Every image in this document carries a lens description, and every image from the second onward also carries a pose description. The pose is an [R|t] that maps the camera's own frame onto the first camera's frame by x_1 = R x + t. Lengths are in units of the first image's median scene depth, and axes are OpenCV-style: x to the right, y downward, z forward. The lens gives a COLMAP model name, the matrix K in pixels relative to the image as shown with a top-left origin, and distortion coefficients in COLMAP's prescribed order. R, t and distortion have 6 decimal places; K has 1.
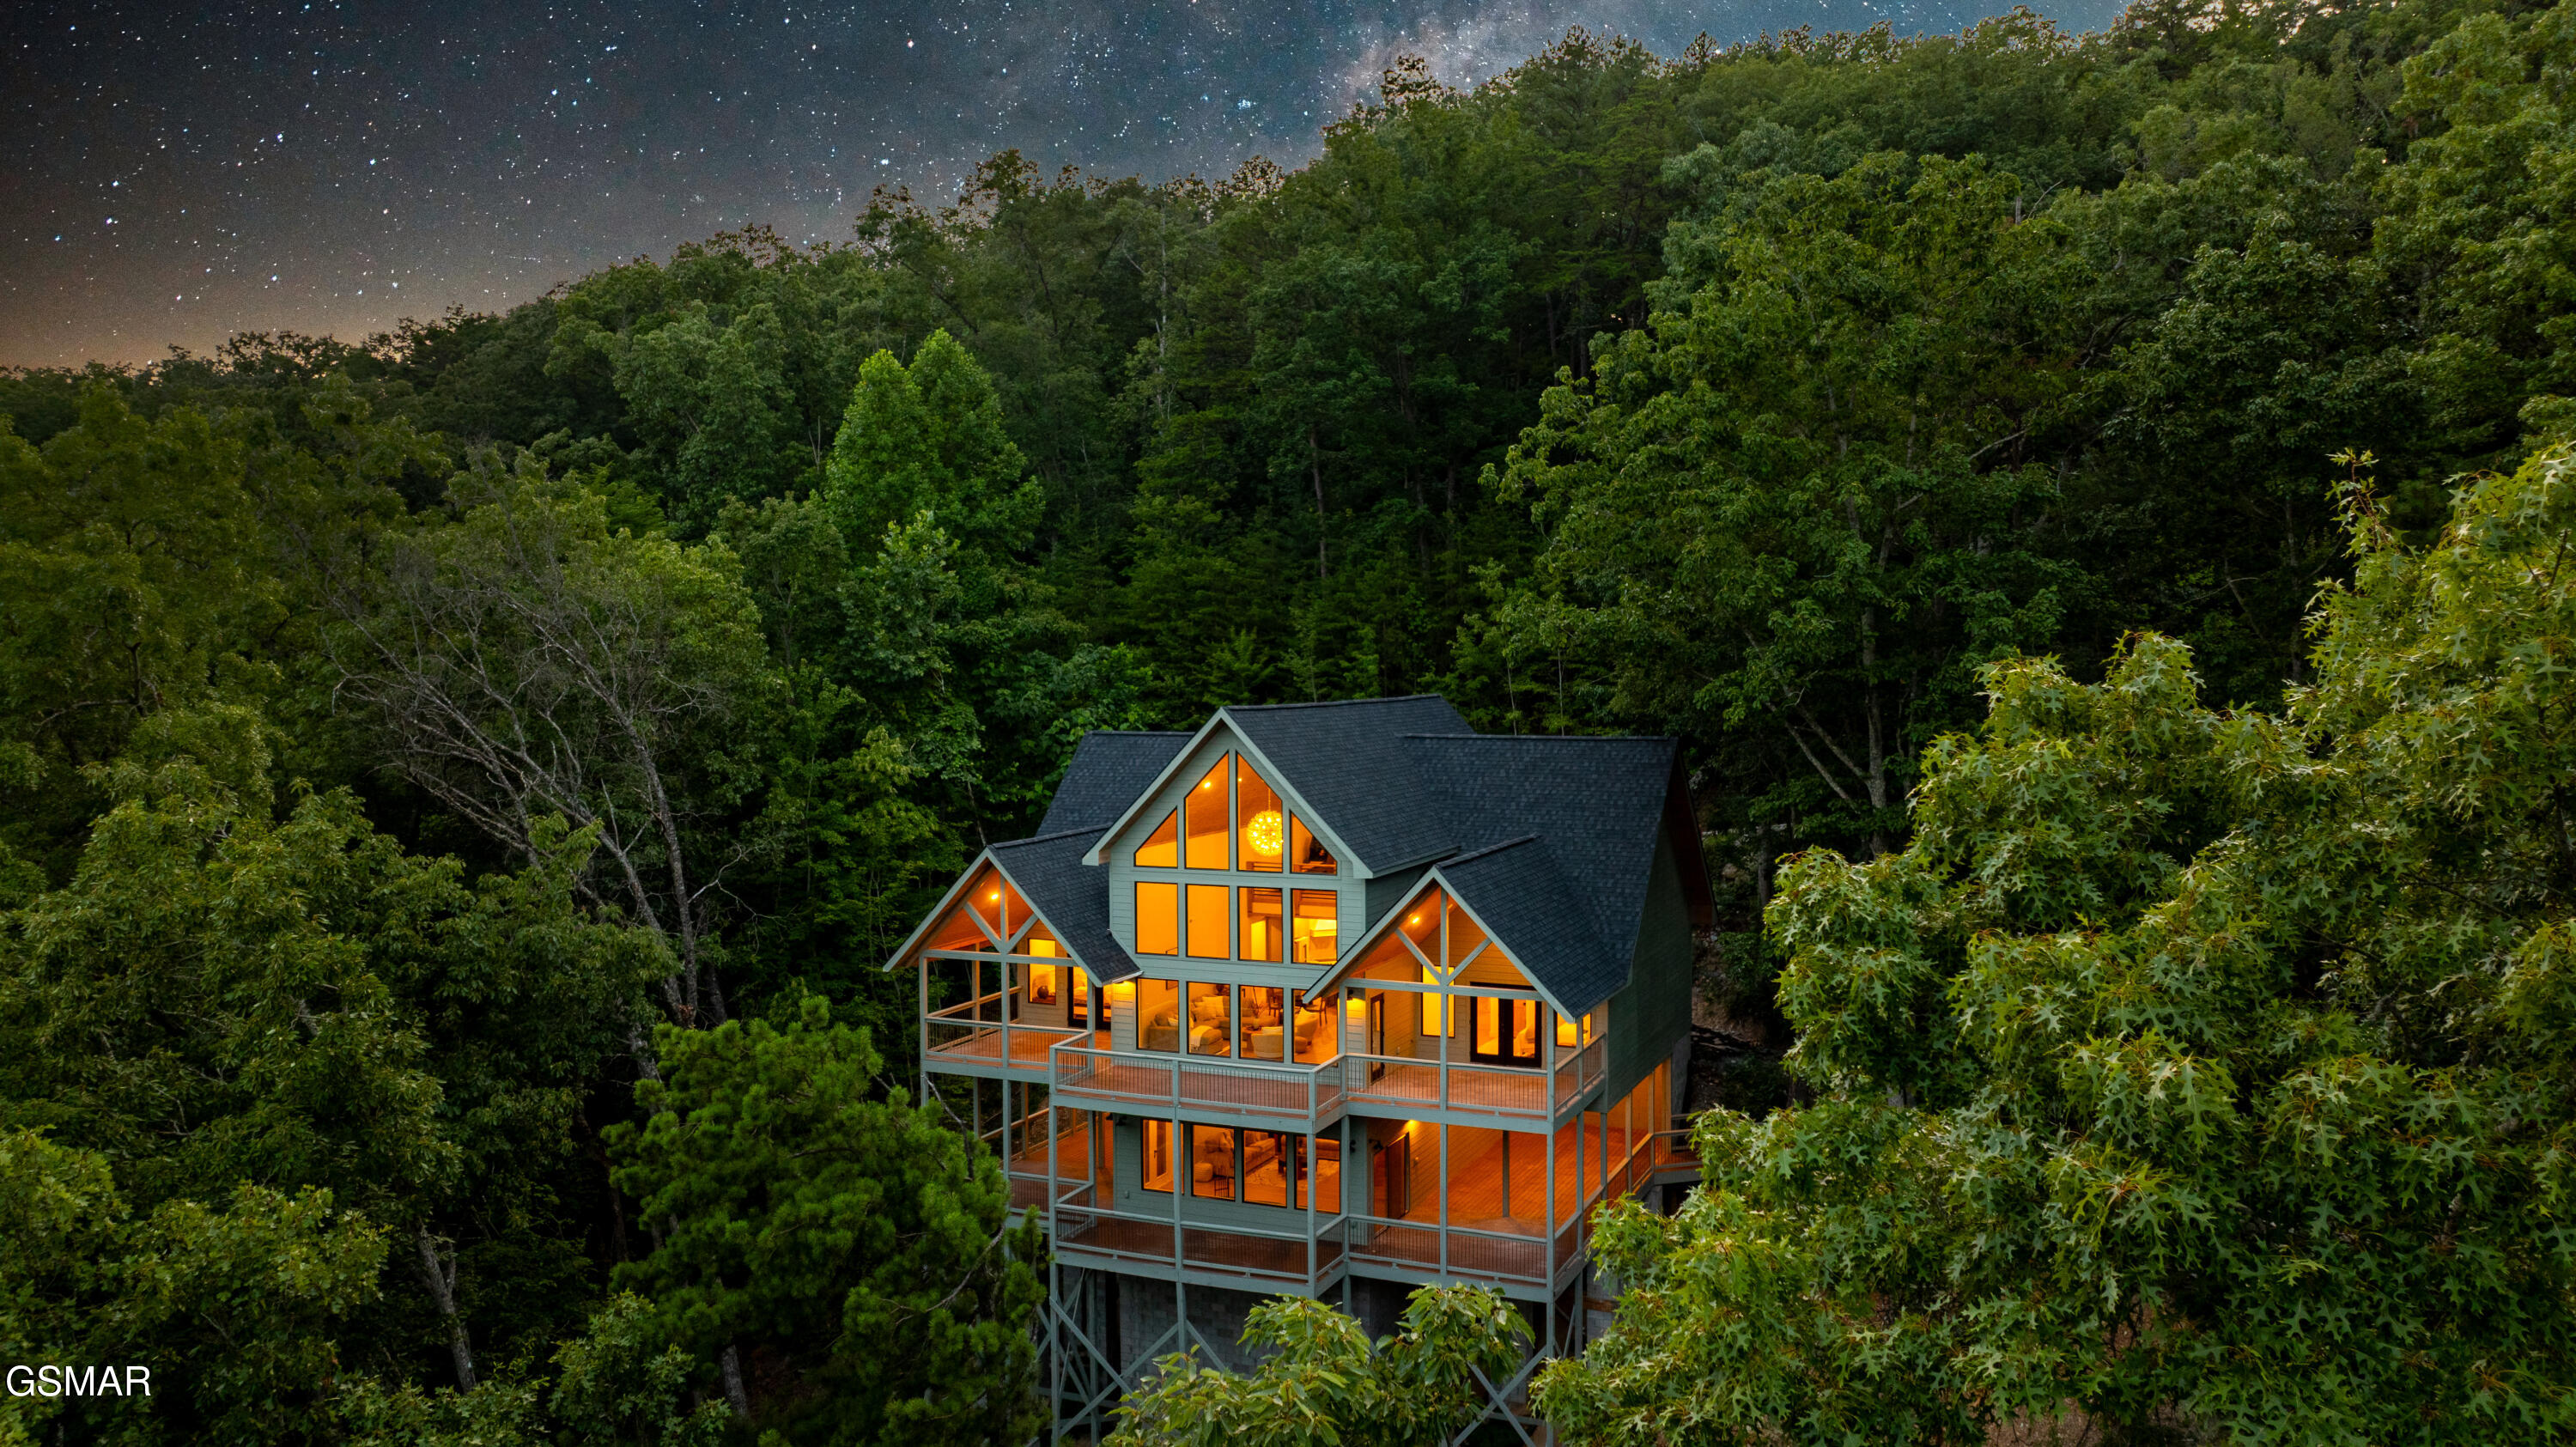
lens RADIAL K [[1793.0, 0, 1288.0], [0, 1793.0, 723.5], [0, 0, 1]] dist [-0.027316, -0.000457]
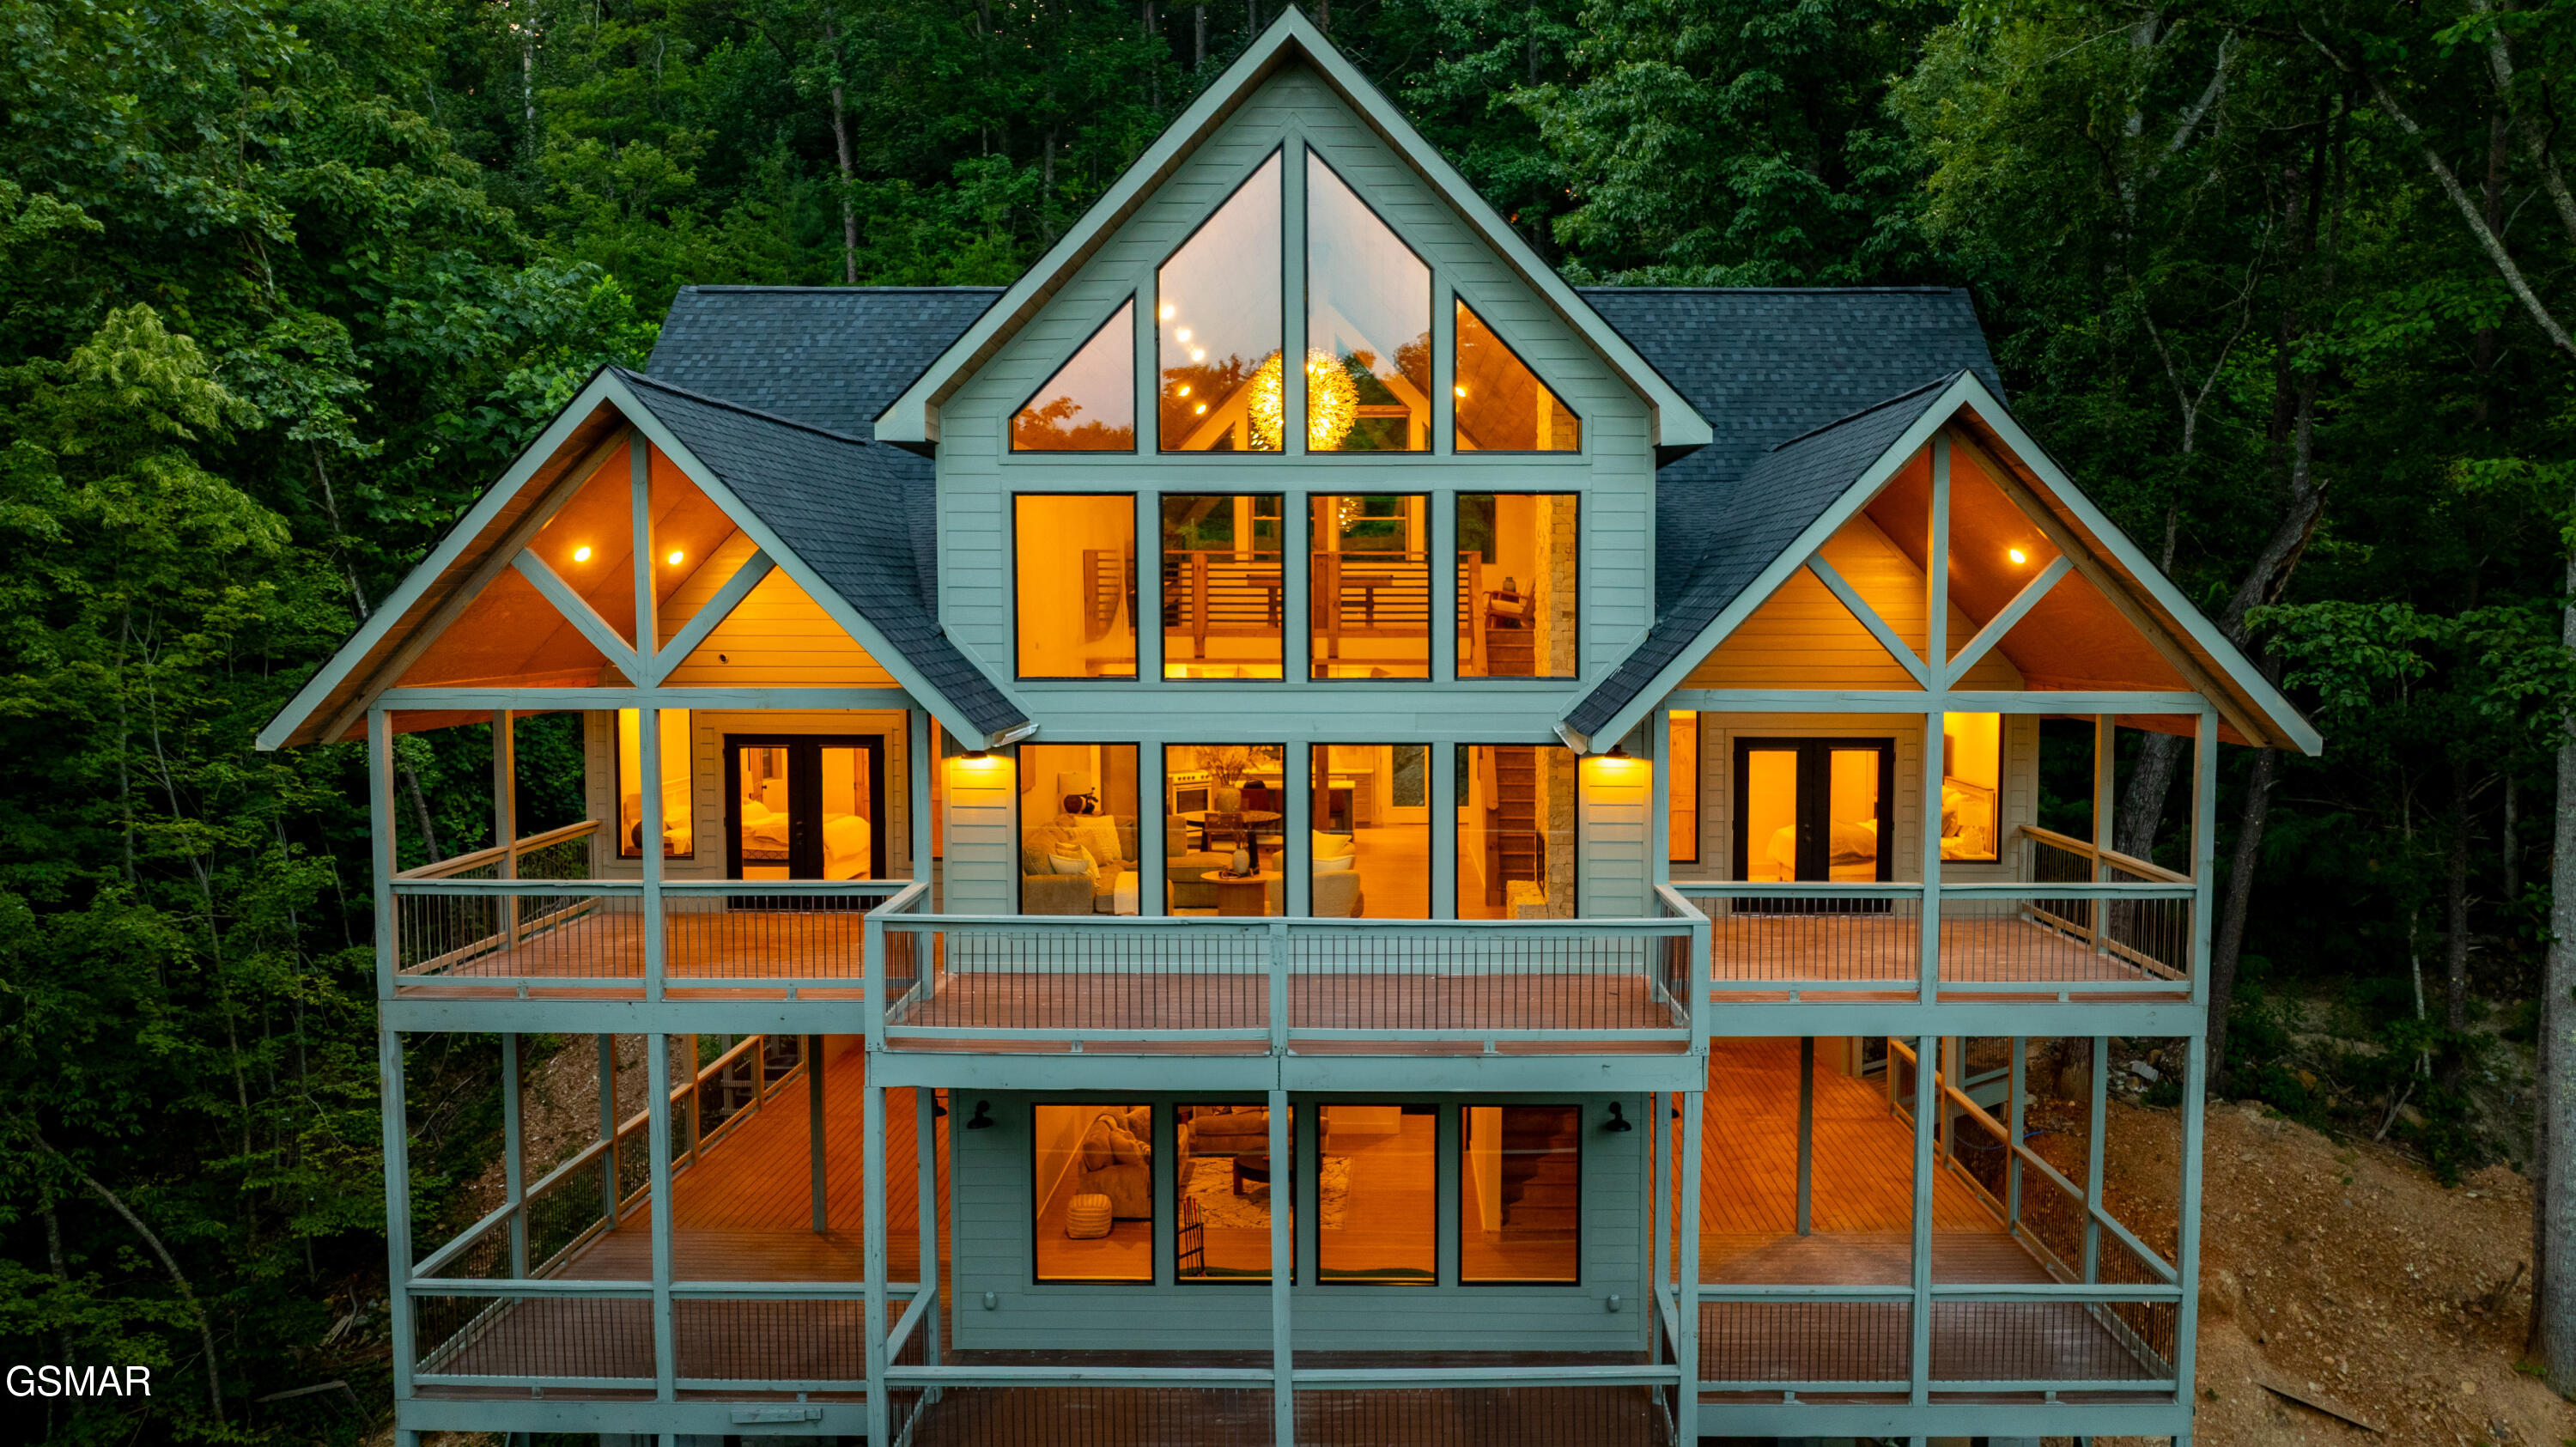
lens RADIAL K [[1814.3, 0, 1288.0], [0, 1814.3, 723.5], [0, 0, 1]] dist [-0.044945, 0.062586]
pose [[0.923094, -0.017173, 0.384190, -0.155674], [0.008596, 0.999674, 0.024030, 0.111950], [-0.384477, -0.018880, 0.922941, 0.533172]]
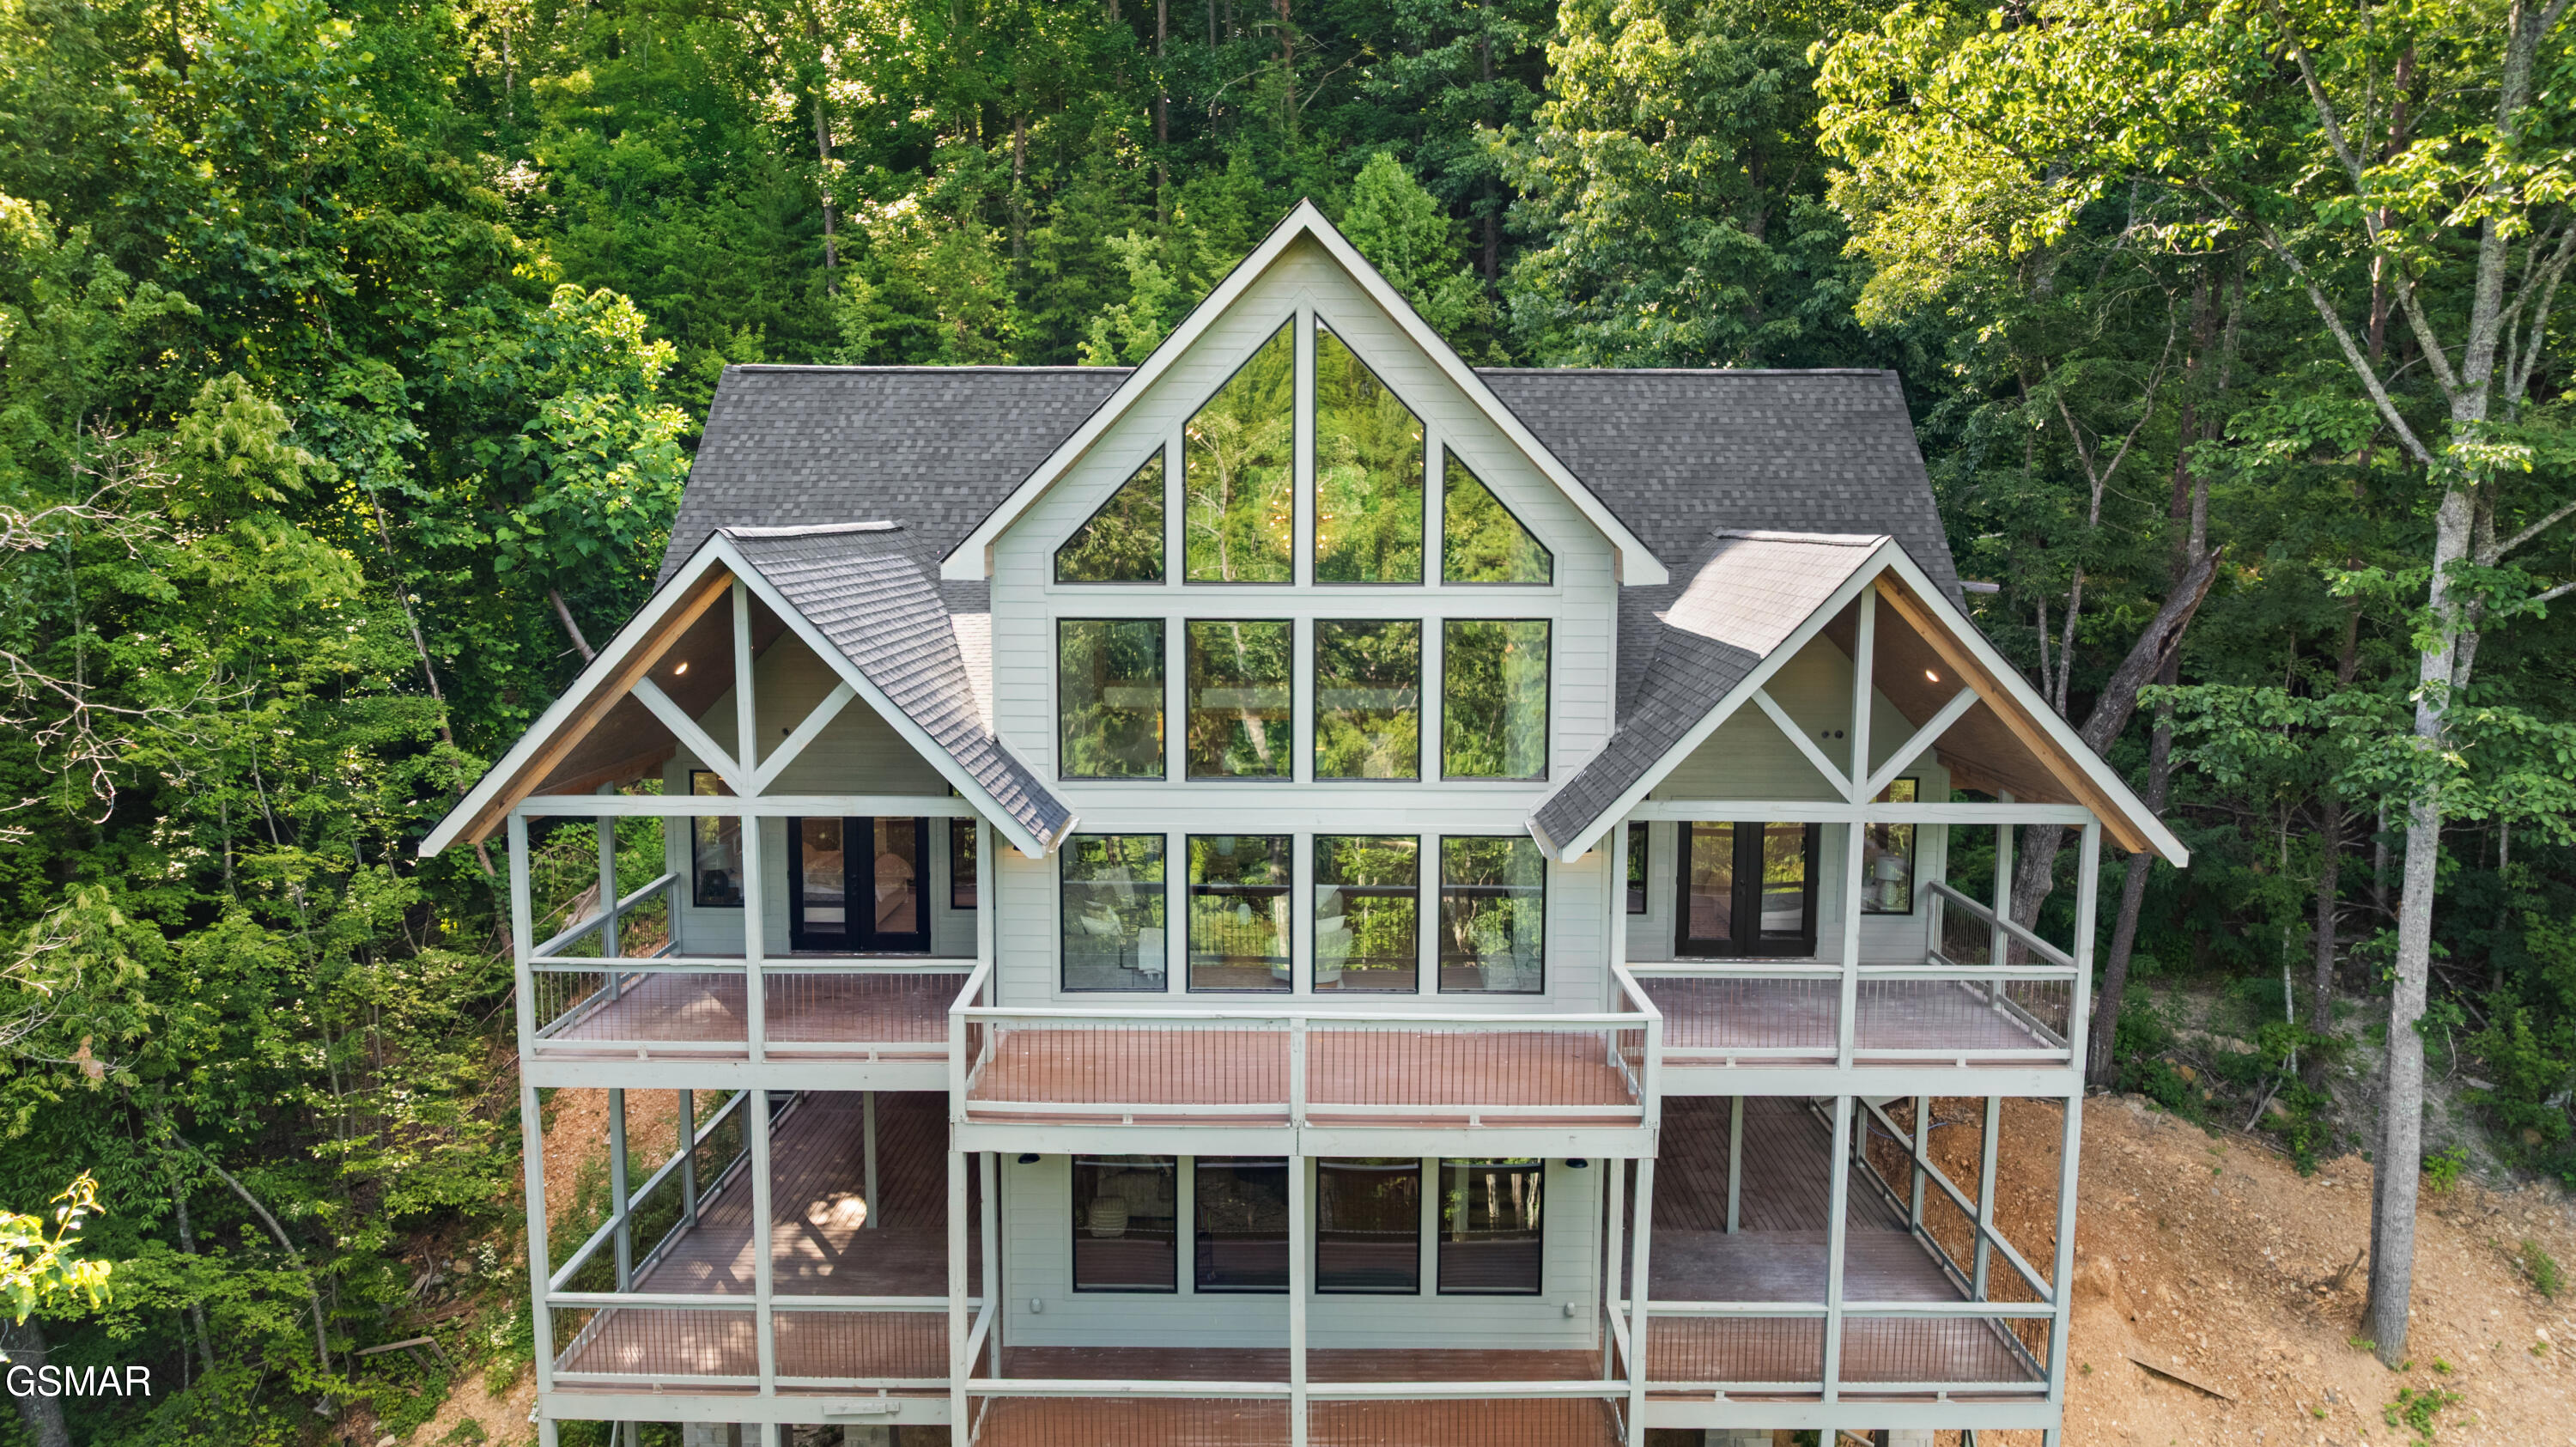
lens RADIAL K [[1773.2, 0, 1222.0], [0, 1773.2, 717.7], [0, 0, 1]] dist [-0.006299, -0.002798]
pose [[0.923581, -0.031856, 0.382077, -0.186613], [0.003270, 0.997160, 0.075235, 0.068890], [-0.383389, -0.068236, 0.921063, 0.499622]]
